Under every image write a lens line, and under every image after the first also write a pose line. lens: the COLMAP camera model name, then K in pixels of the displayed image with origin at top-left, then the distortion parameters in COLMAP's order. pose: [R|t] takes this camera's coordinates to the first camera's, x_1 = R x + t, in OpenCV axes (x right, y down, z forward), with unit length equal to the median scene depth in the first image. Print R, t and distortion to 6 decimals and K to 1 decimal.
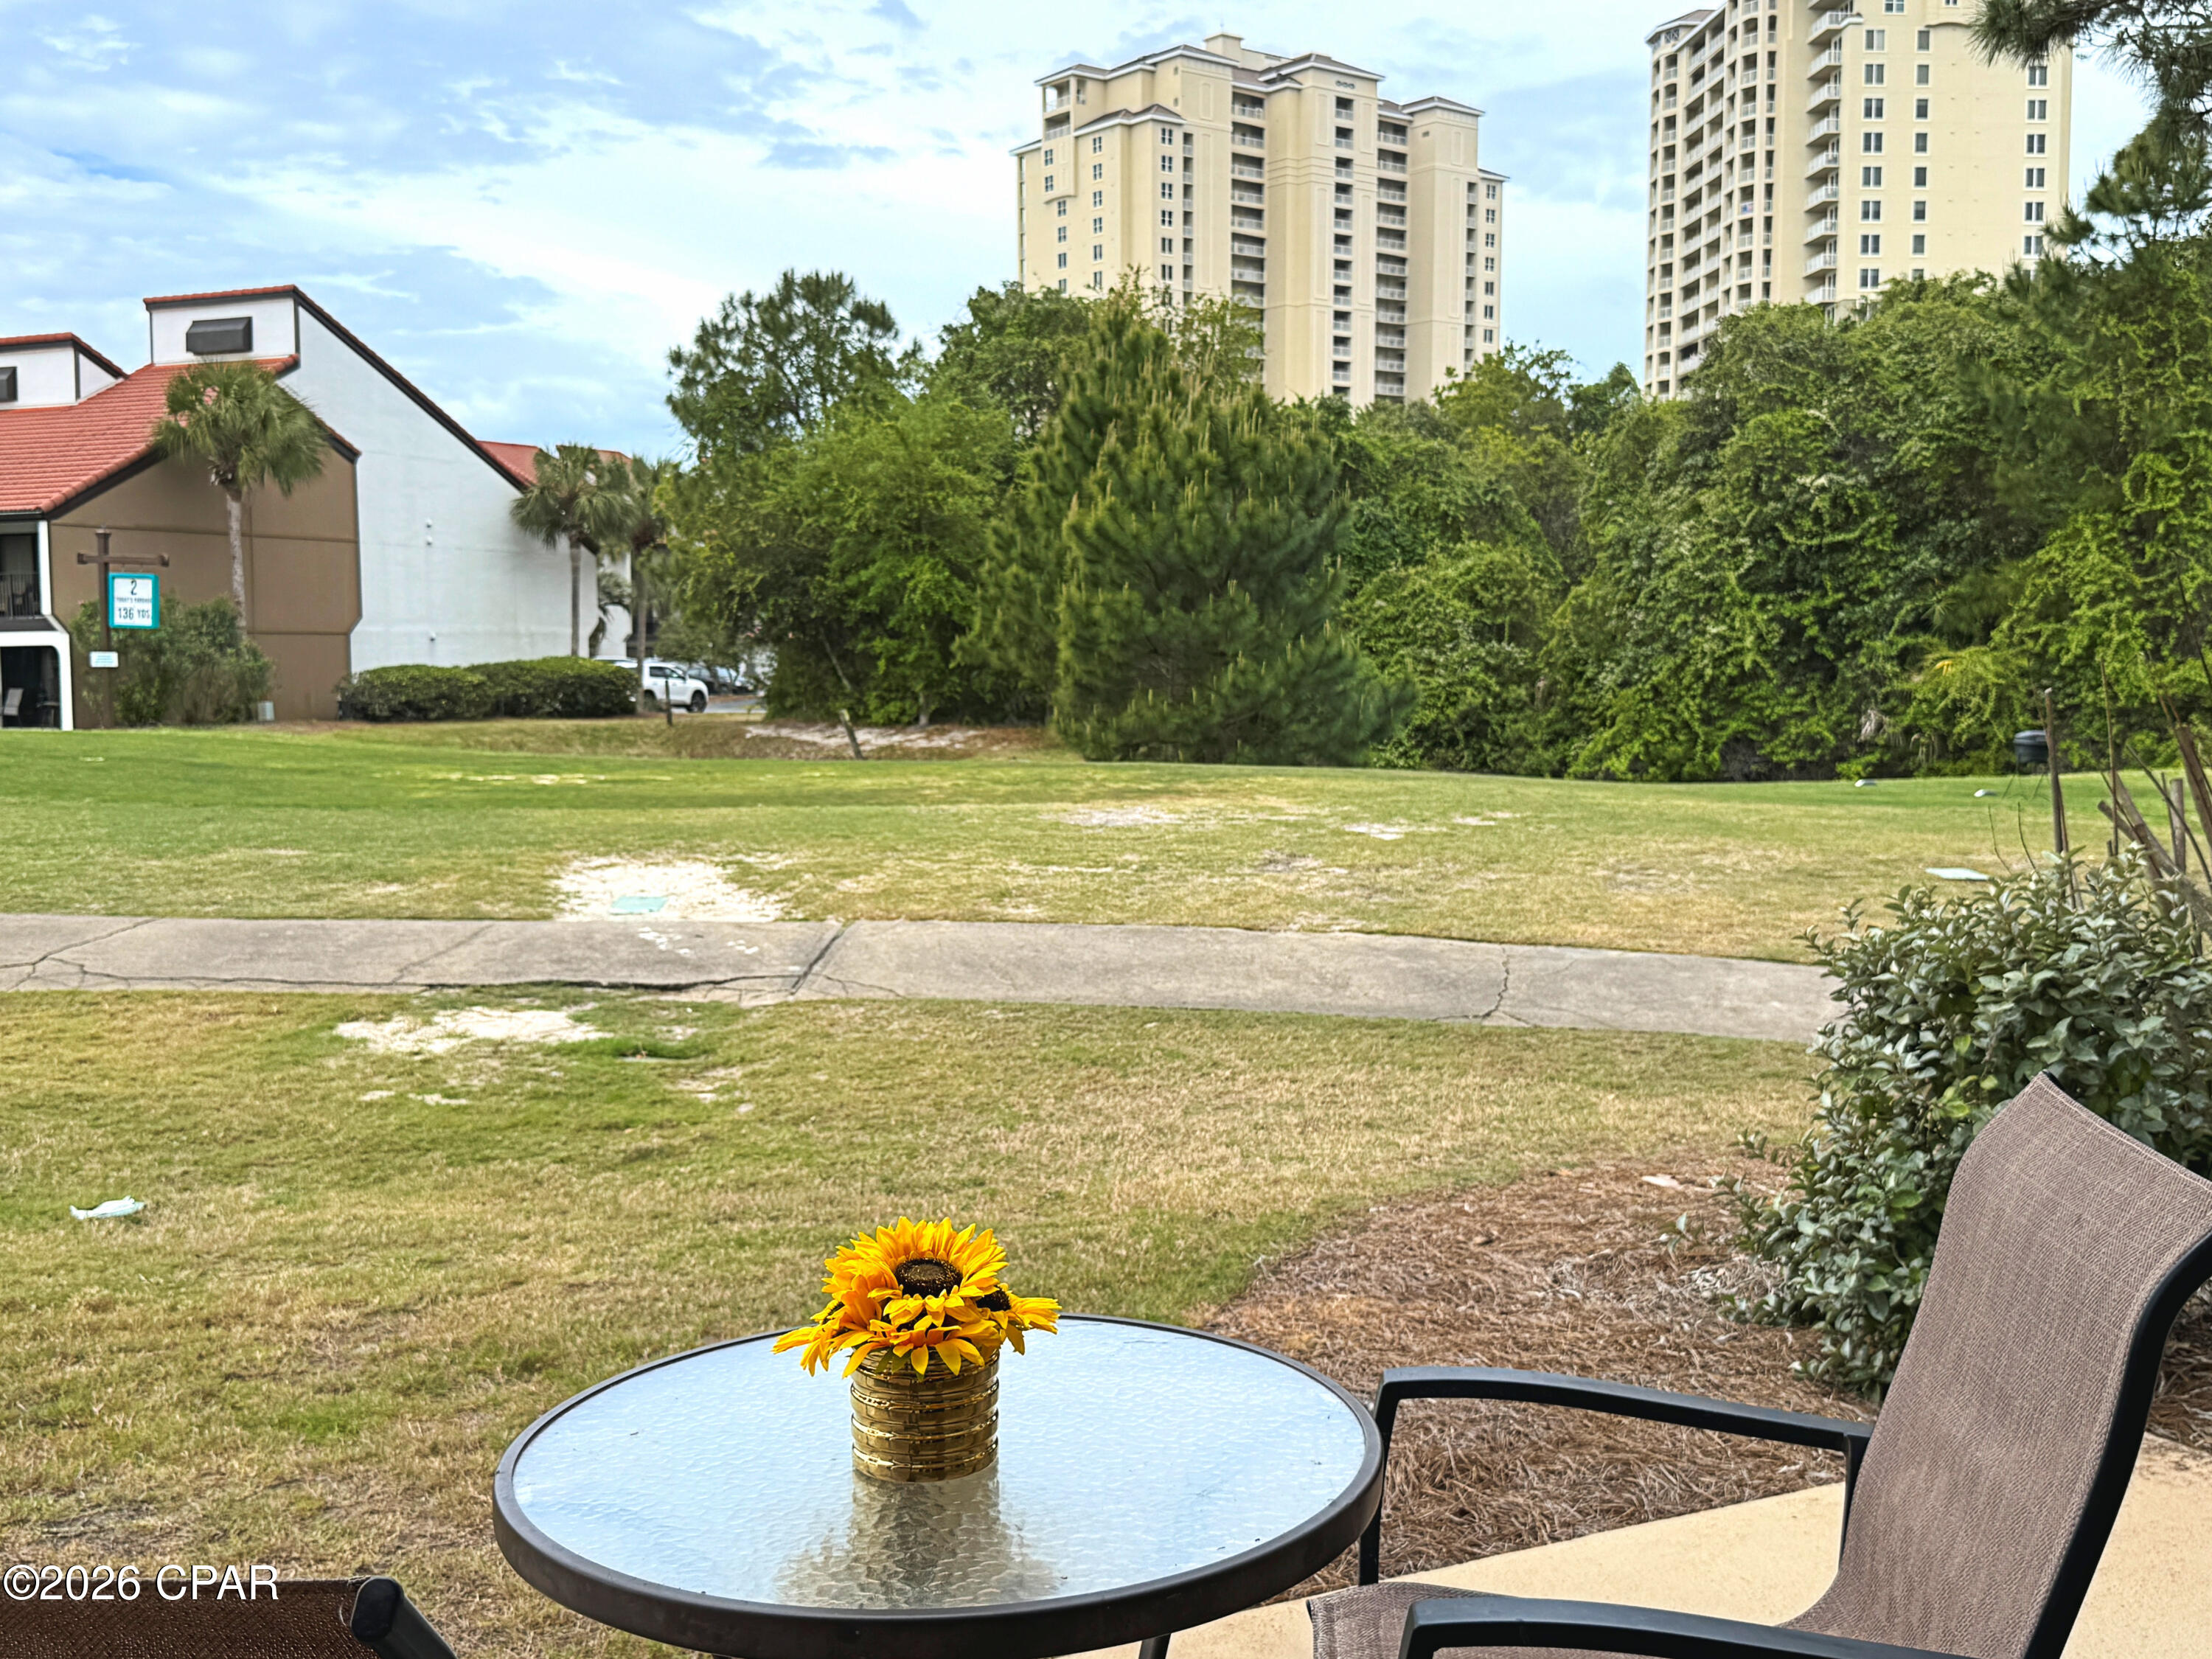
lens RADIAL K [[2184.0, 0, 1106.0], [0, 2184.0, 829.5], [0, 0, 1]] dist [0.180630, -0.426137]
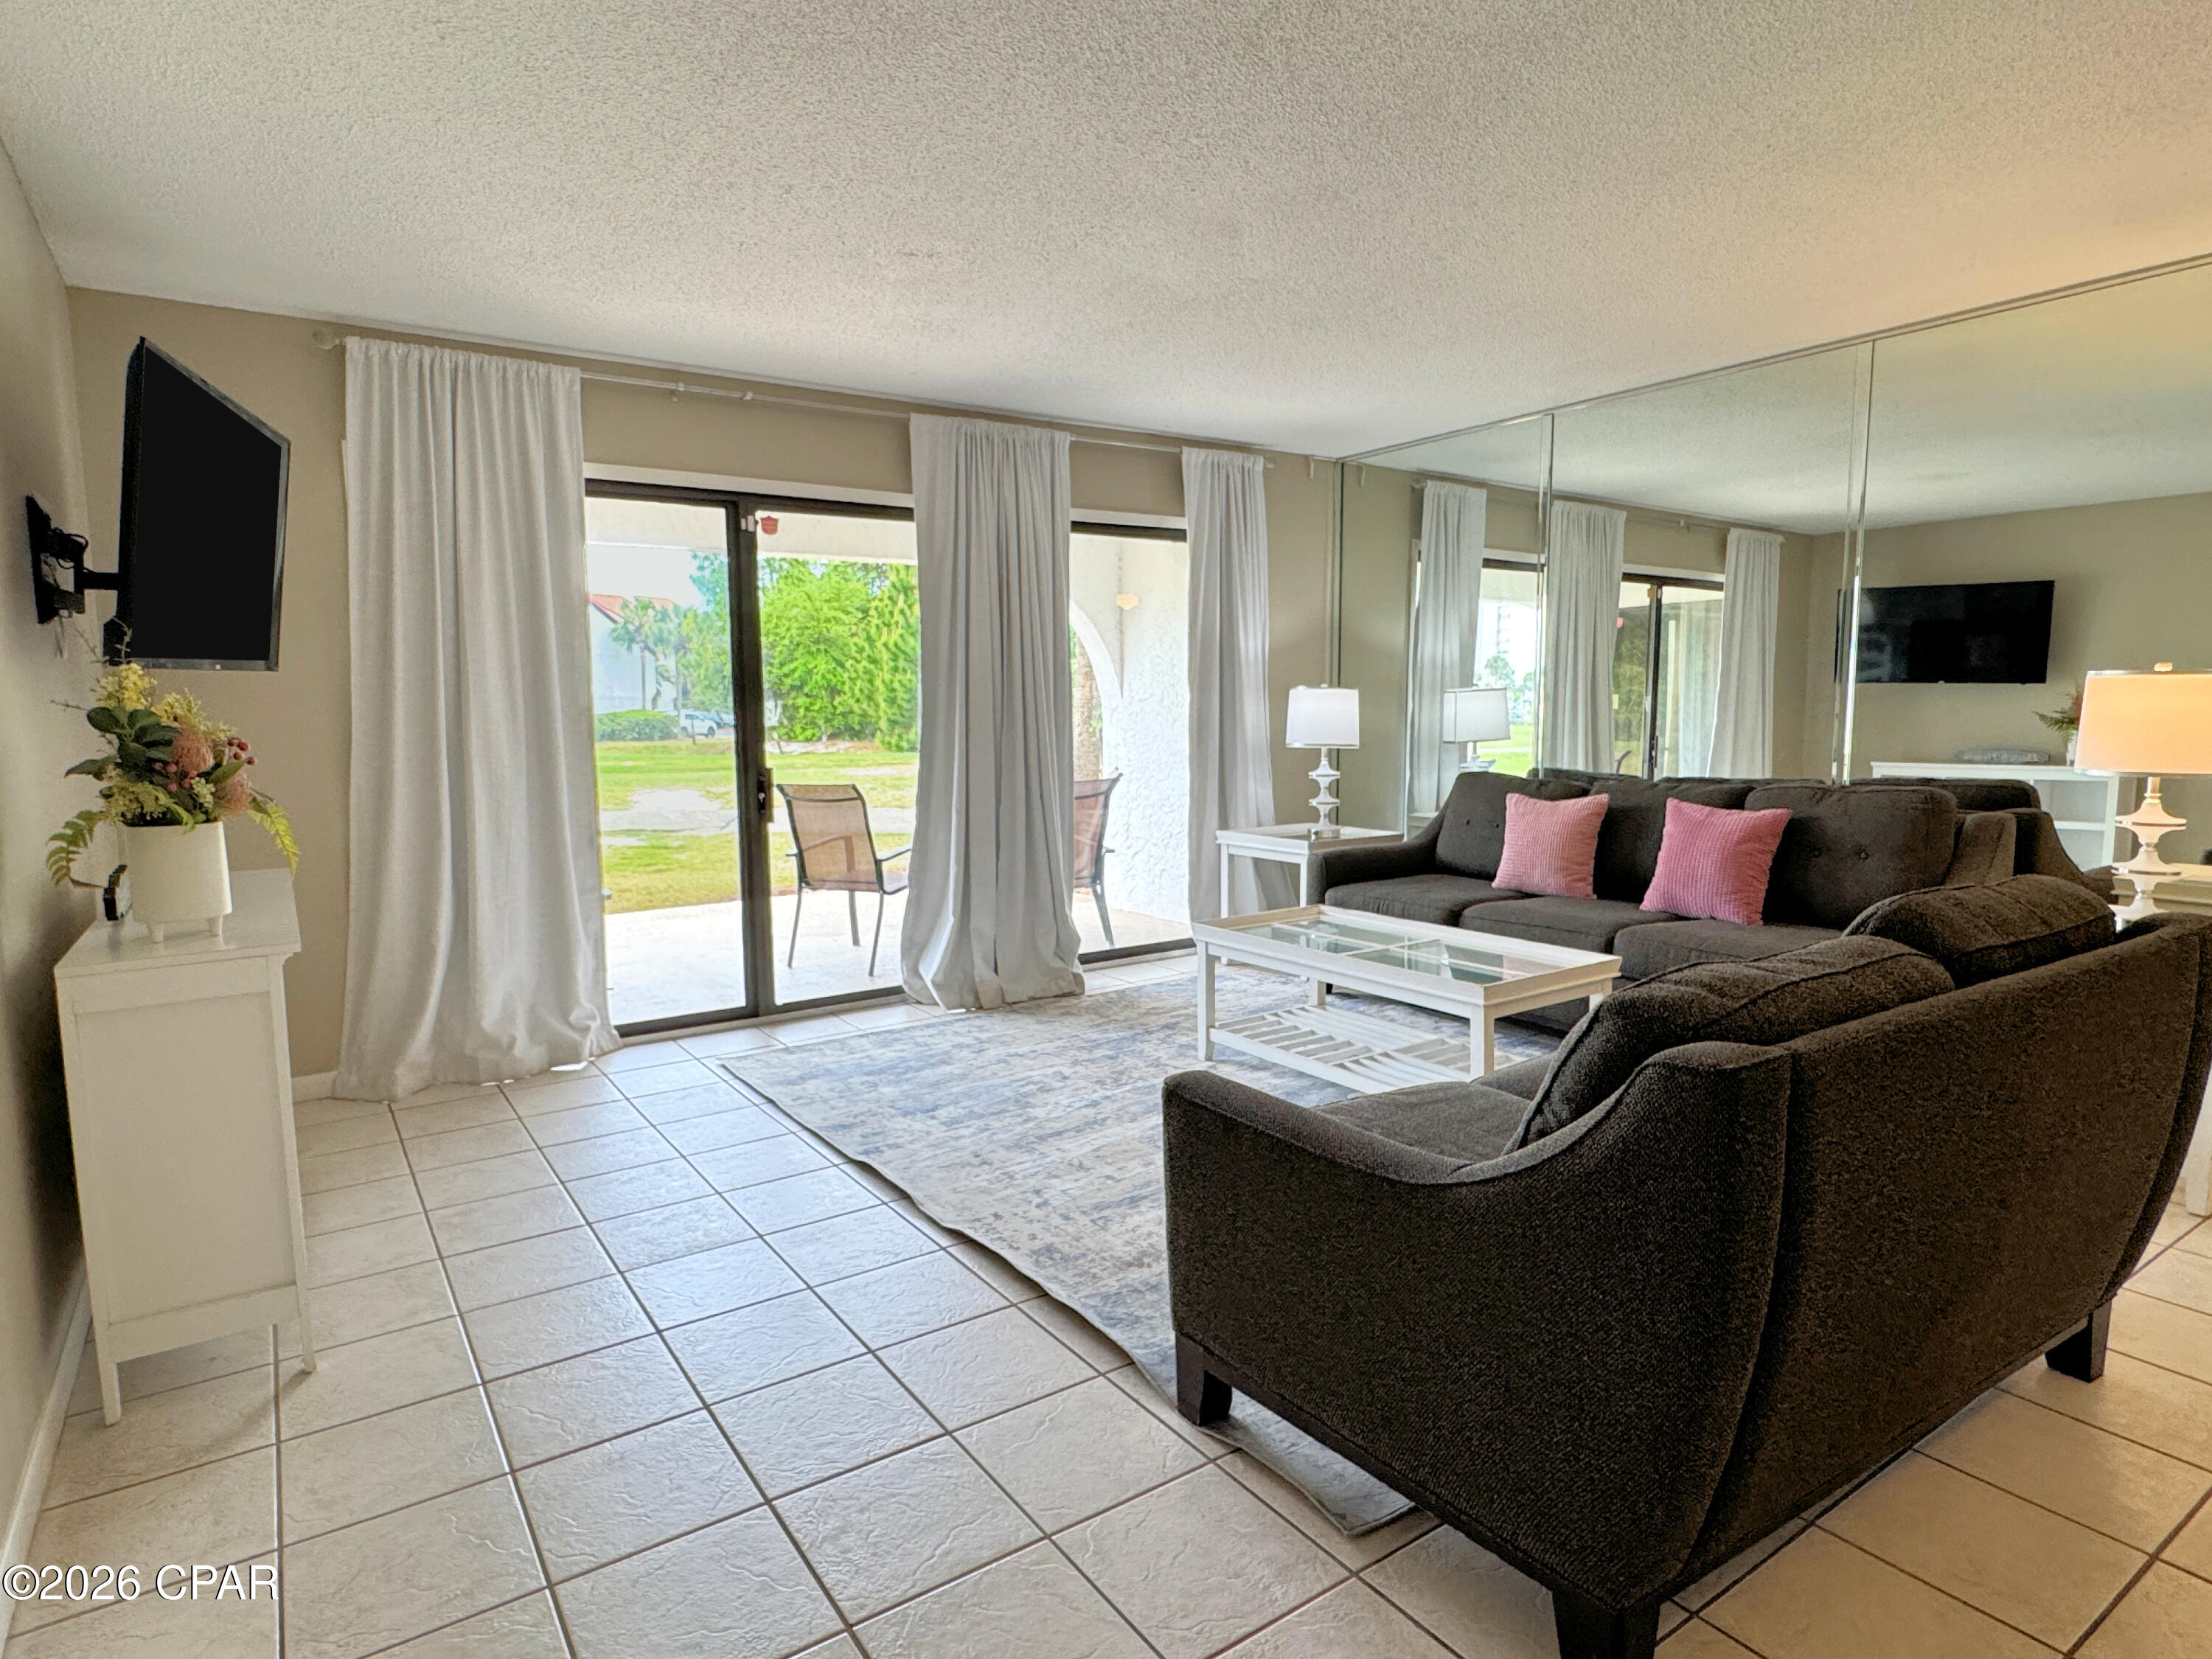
lens RADIAL K [[1219.3, 0, 1106.0], [0, 1219.3, 829.5], [0, 0, 1]] dist [-0.005662, -0.000476]
pose [[0.992415, -0.022222, 0.120906, 0.034742], [0.019440, 0.999519, 0.024144, 0.010631], [-0.121384, -0.021610, 0.992370, -0.129404]]
